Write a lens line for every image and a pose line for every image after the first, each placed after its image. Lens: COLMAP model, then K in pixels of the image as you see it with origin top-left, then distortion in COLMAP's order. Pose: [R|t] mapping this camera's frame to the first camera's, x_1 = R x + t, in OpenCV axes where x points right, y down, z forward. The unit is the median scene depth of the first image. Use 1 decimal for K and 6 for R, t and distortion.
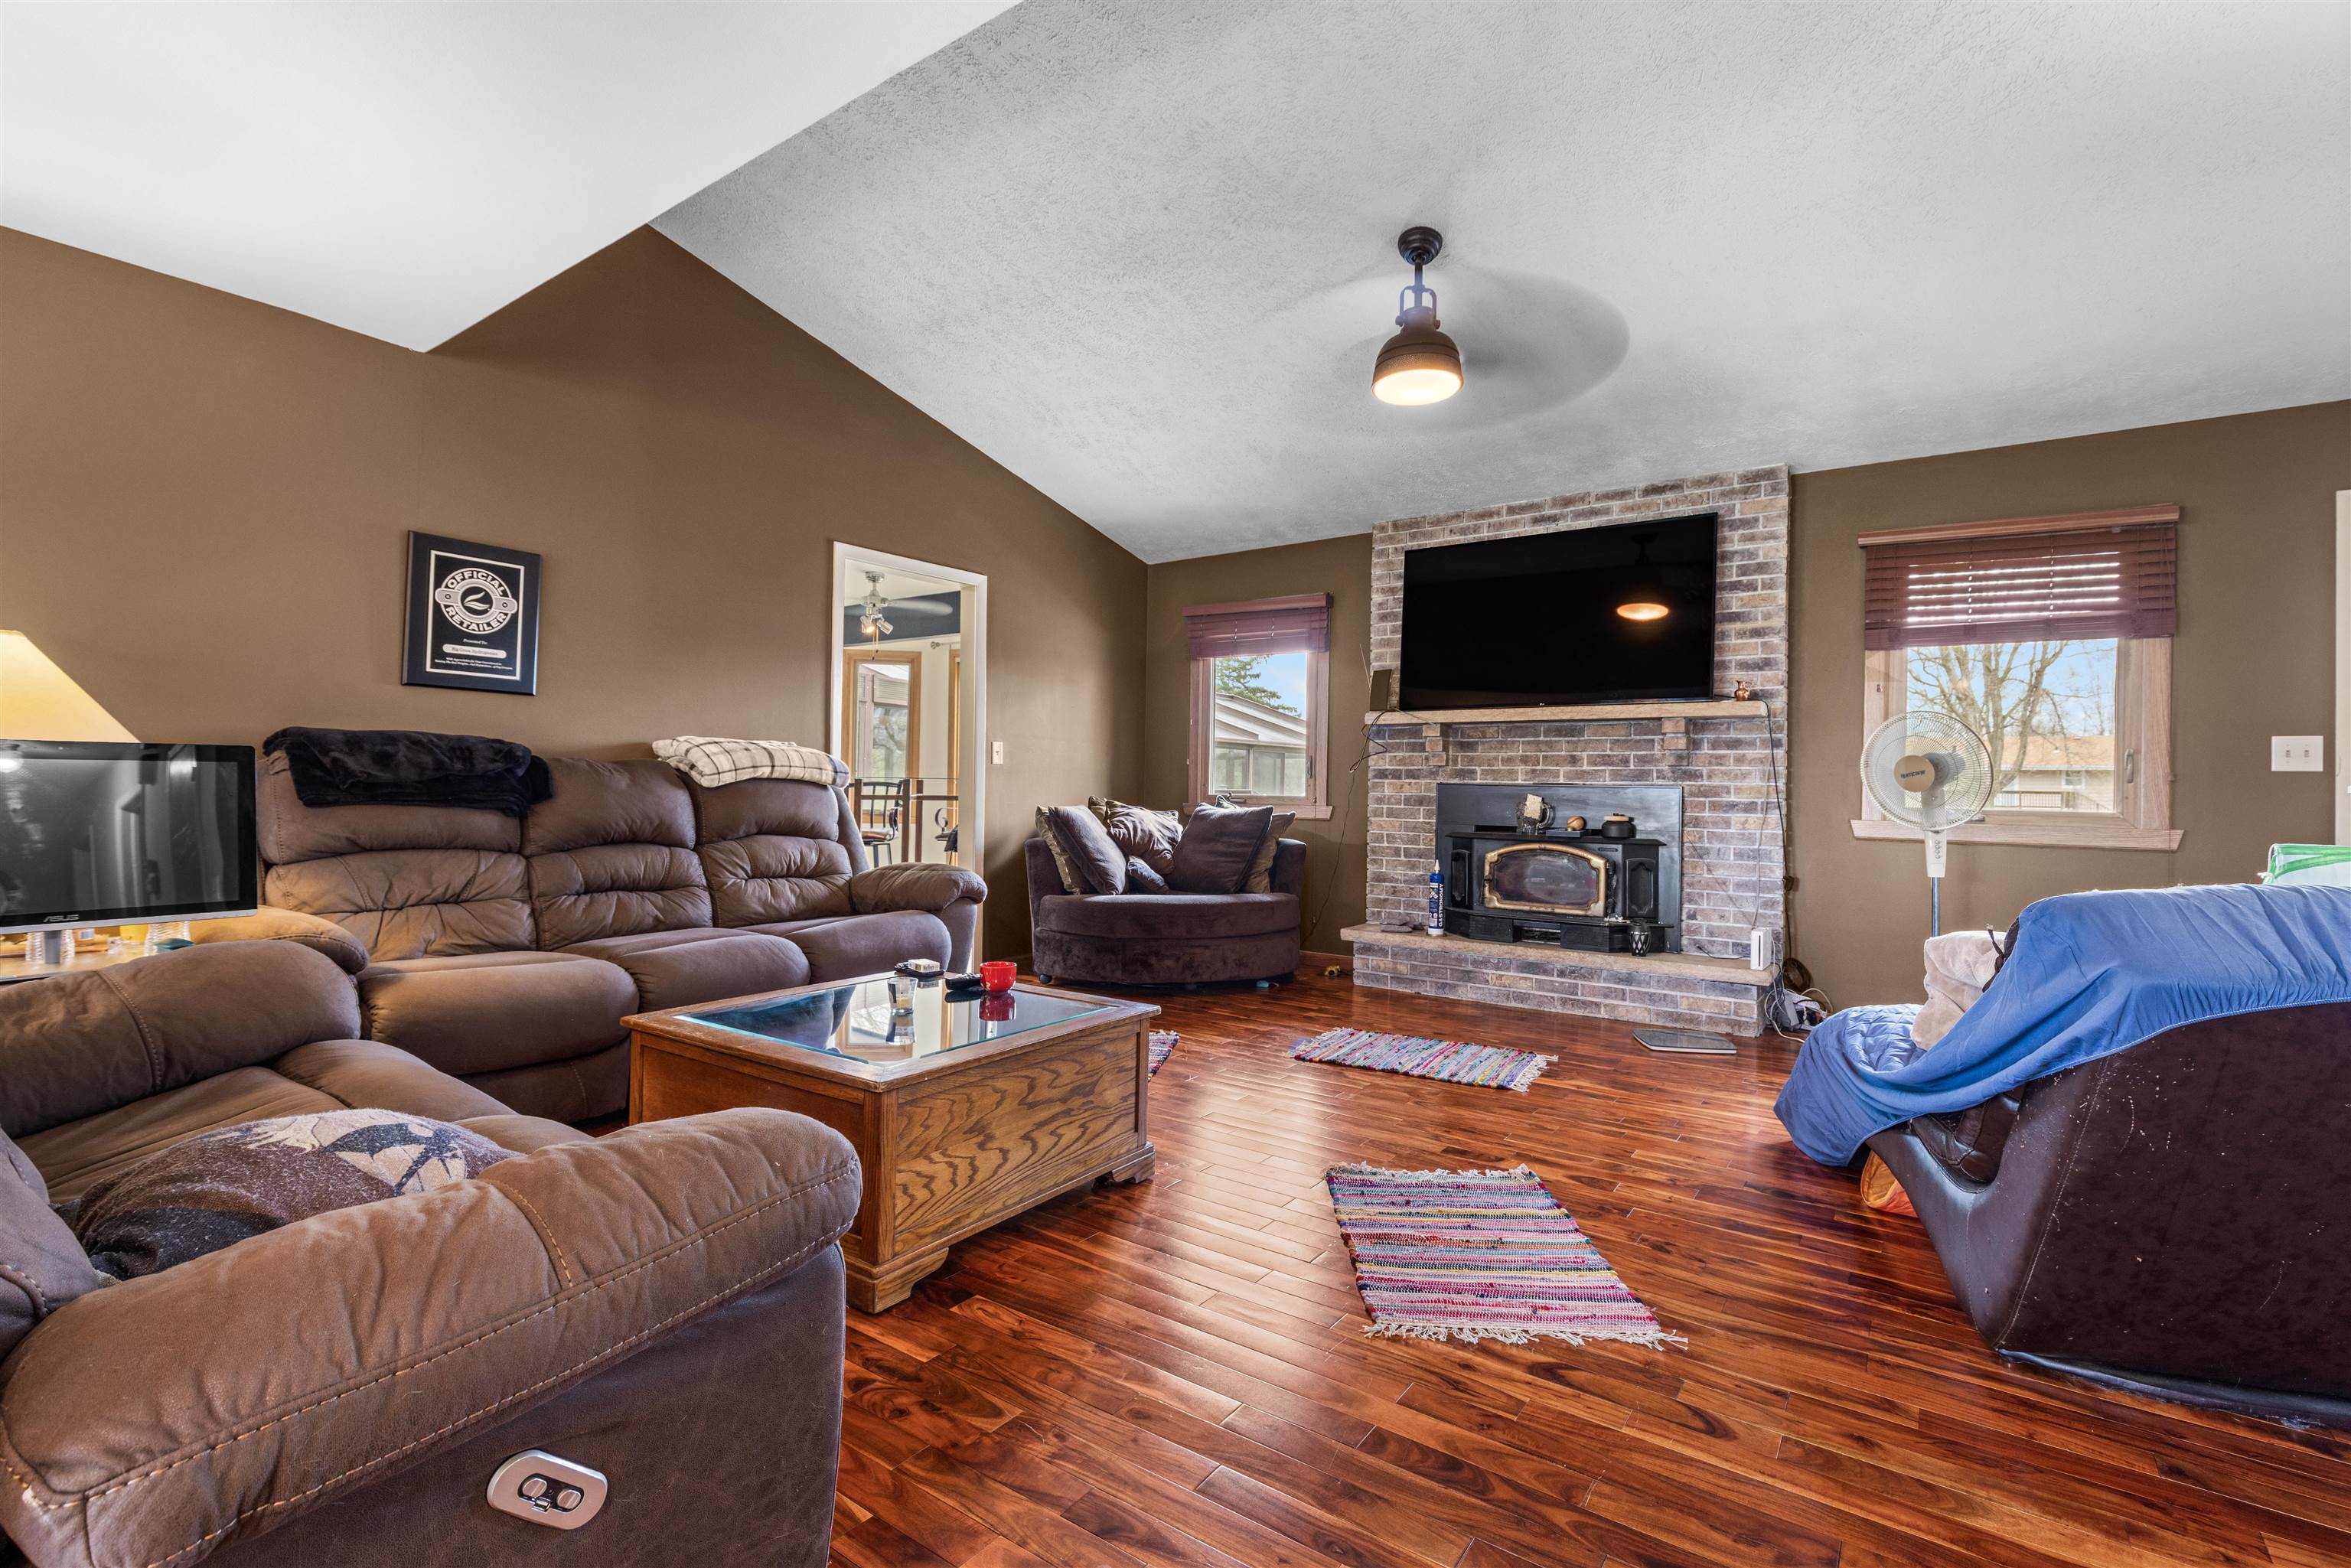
lens RADIAL K [[1063.0, 0, 1188.1], [0, 1063.0, 798.3], [0, 0, 1]] dist [0.002659, 0.000032]
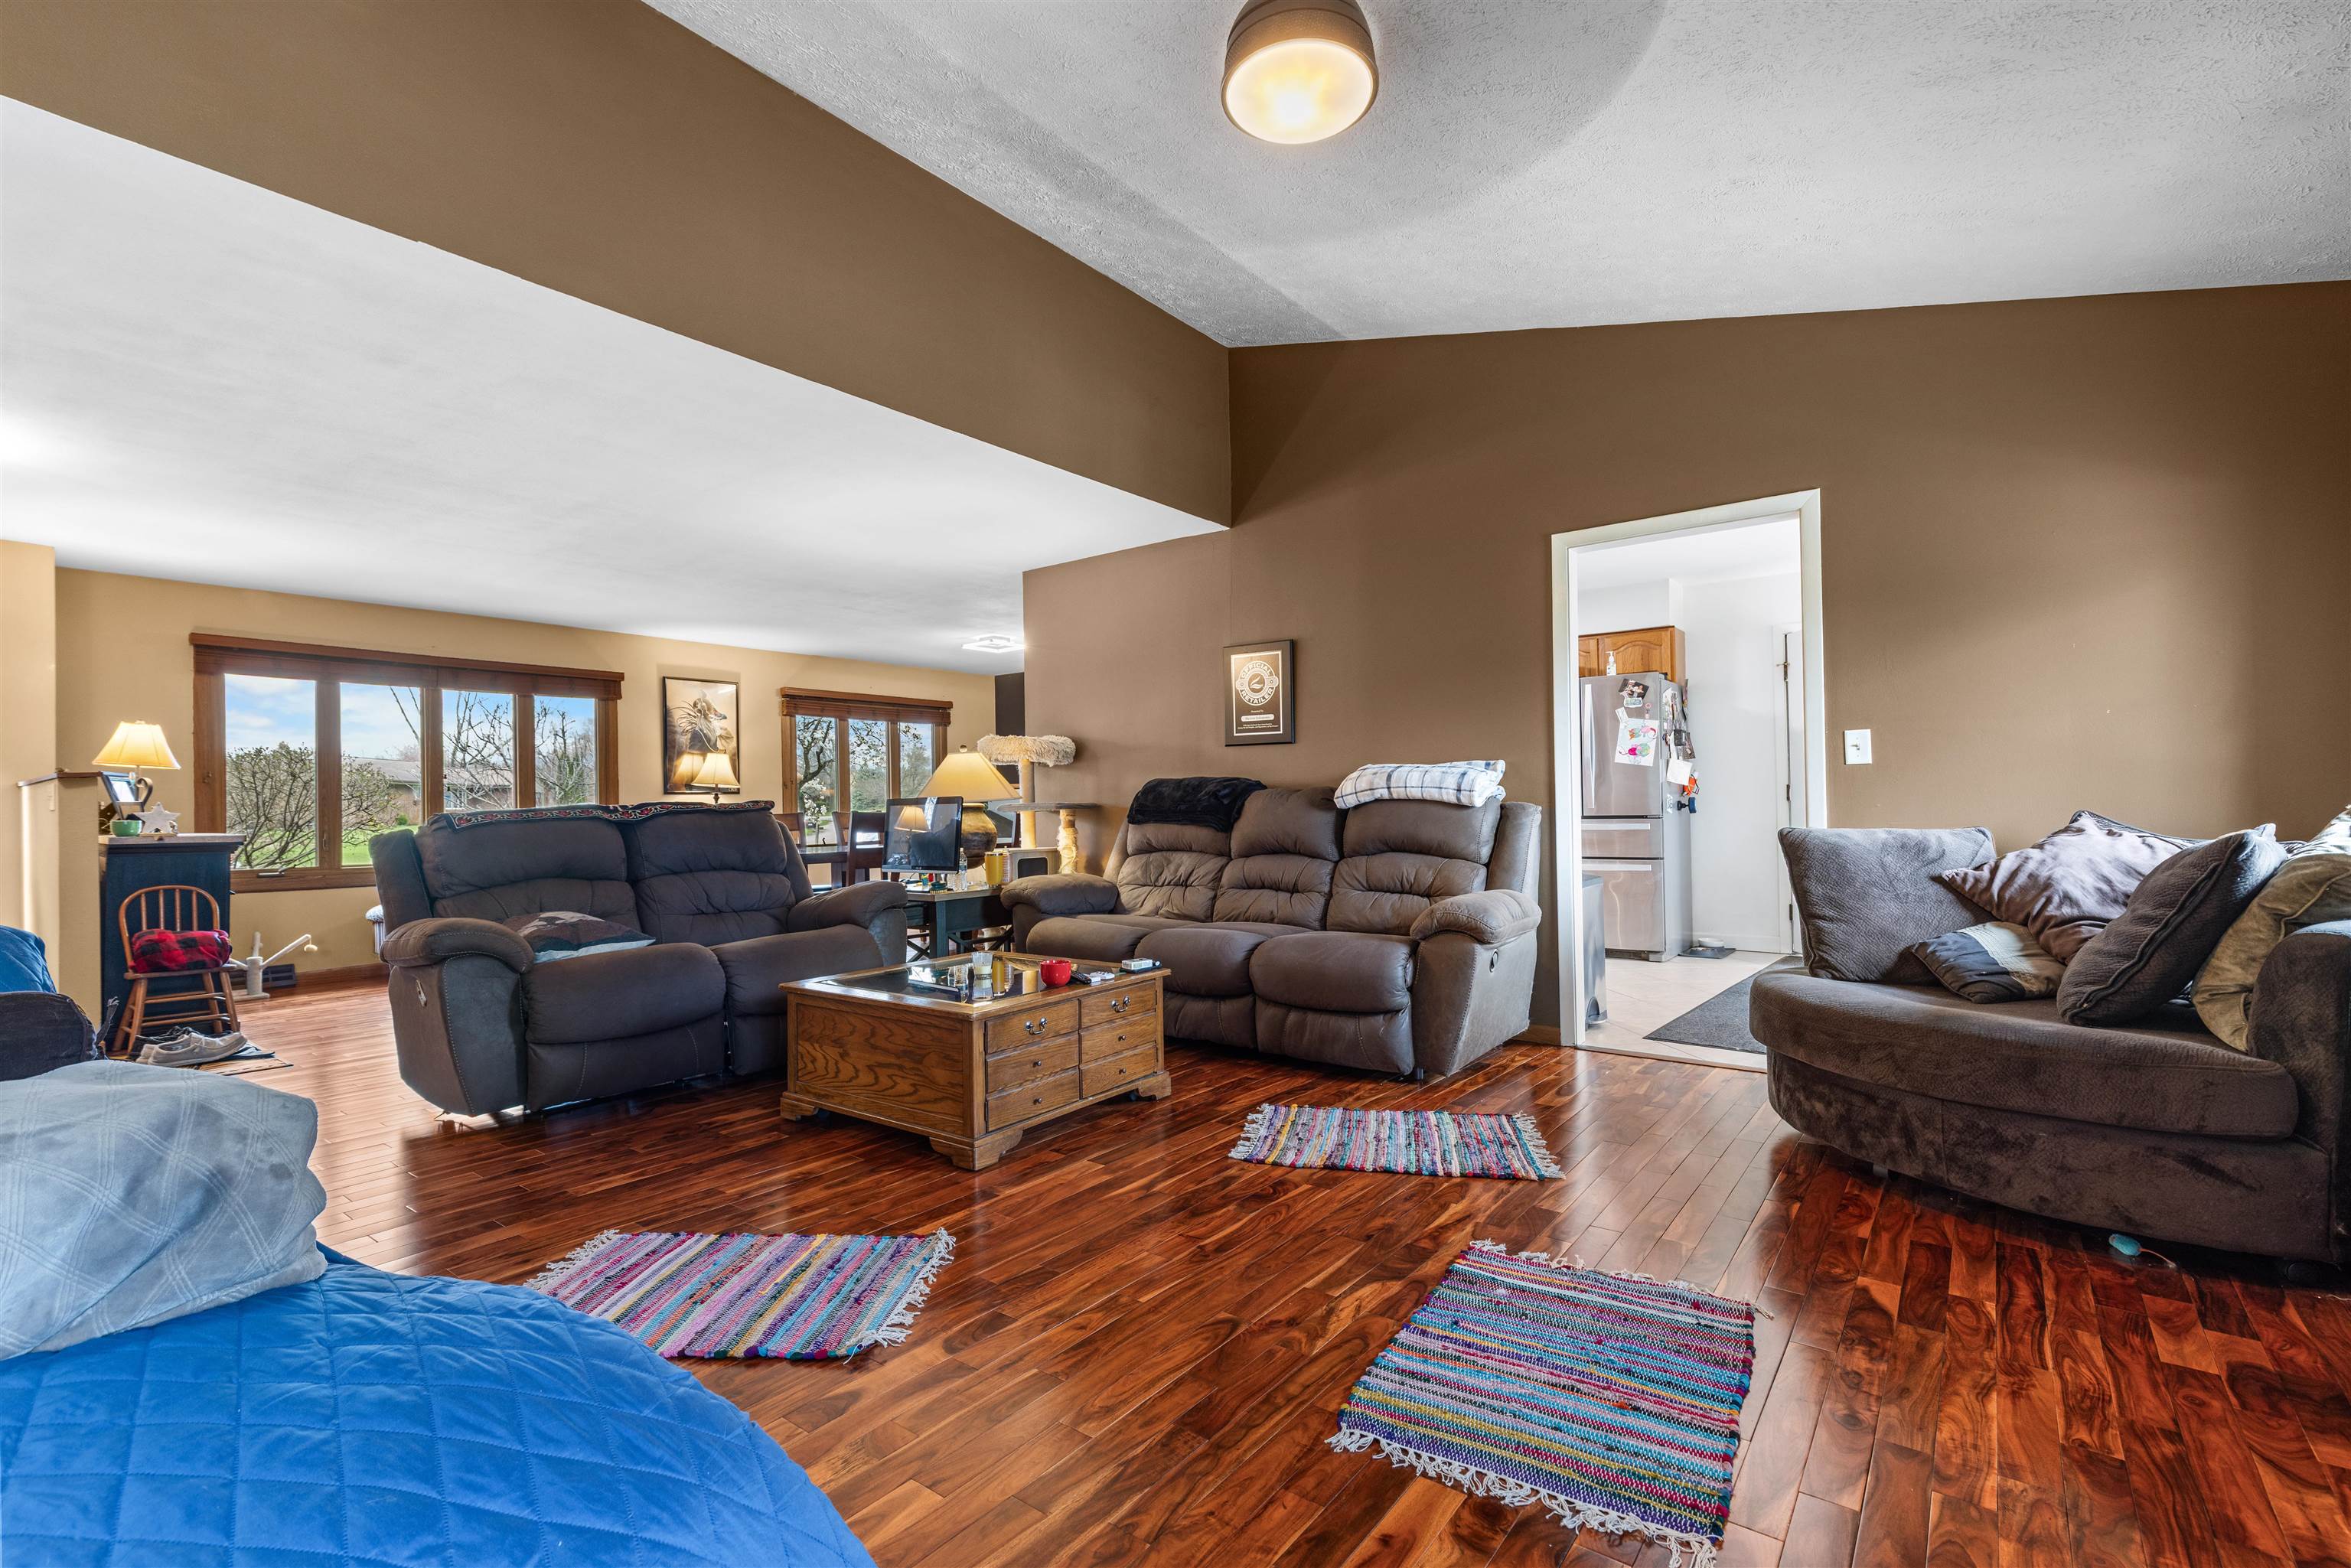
lens RADIAL K [[1063.0, 0, 1182.4], [0, 1063.0, 782.7], [0, 0, 1]] dist [0.002659, 0.000032]
pose [[-0.039564, -0.031114, -0.998733, 0.811074], [0.006936, 0.999482, -0.031412, -0.003247], [0.999193, -0.008170, -0.039327, 0.972197]]
